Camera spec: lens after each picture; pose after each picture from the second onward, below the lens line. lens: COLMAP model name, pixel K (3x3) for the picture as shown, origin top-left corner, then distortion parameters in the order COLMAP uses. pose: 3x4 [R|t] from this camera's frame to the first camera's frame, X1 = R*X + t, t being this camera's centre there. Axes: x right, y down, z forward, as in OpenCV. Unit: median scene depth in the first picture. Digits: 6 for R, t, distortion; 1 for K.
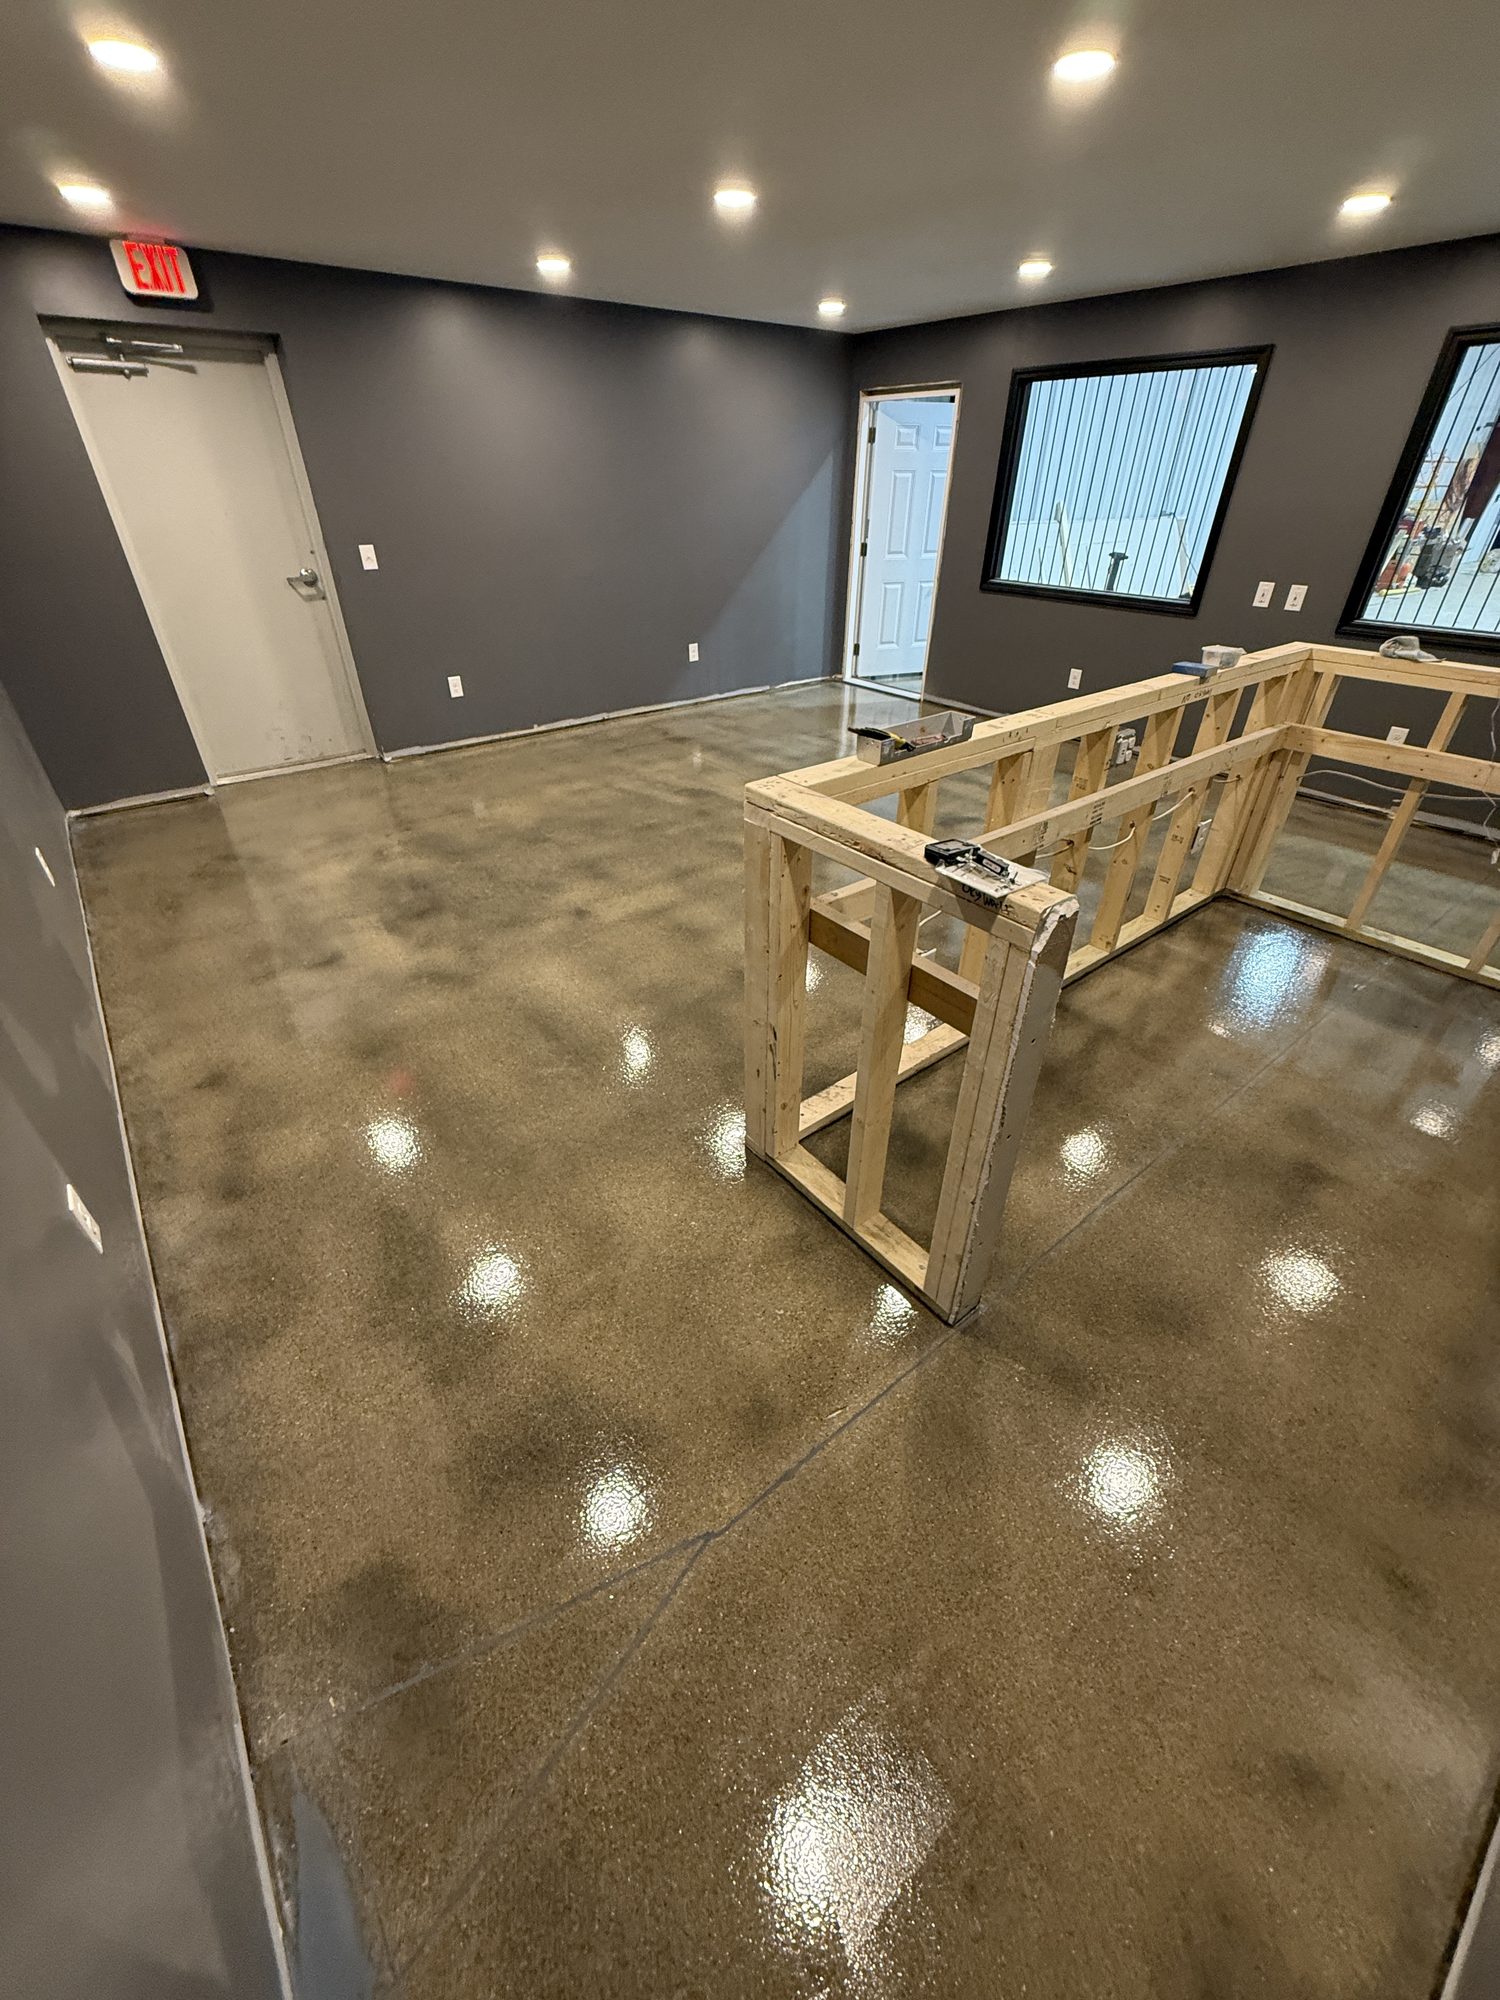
lens RADIAL K [[795.2, 0, 750.0], [0, 795.2, 1000.0], [0, 0, 1]] dist [-0.002888, 0.000003]
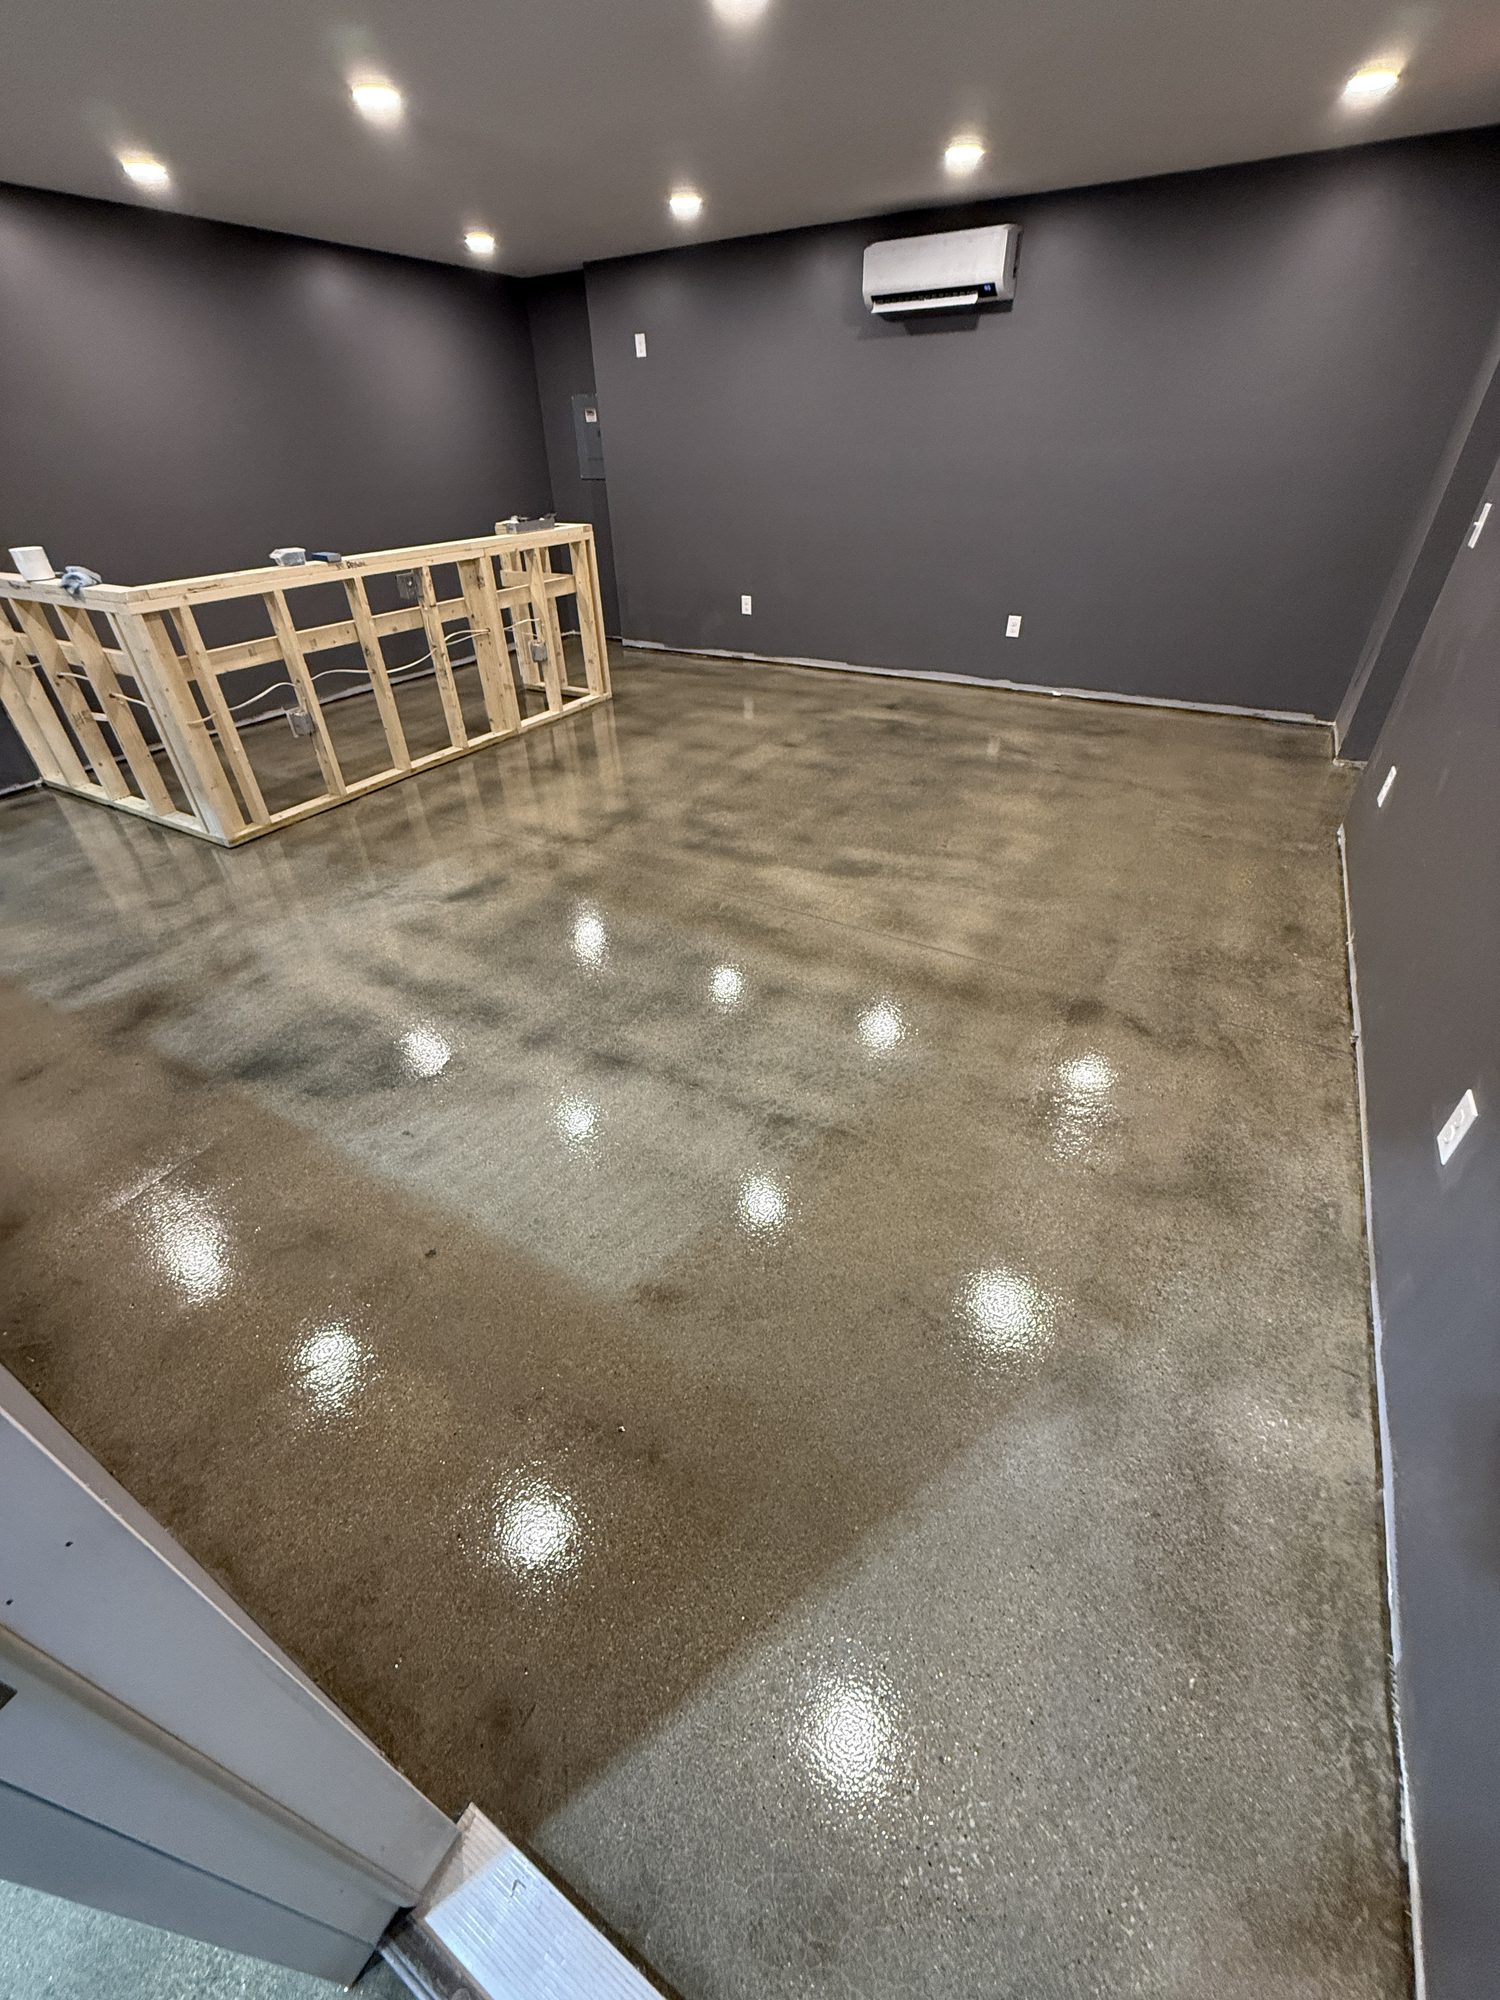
lens RADIAL K [[795.2, 0, 750.0], [0, 795.2, 1000.0], [0, 0, 1]] dist [-0.002888, 0.000003]
pose [[-0.931930, 0.221910, -0.286813, 0.271687], [-0.185710, 0.387282, 0.903064, -0.943249], [0.311477, 0.894857, -0.319708, 1.482245]]
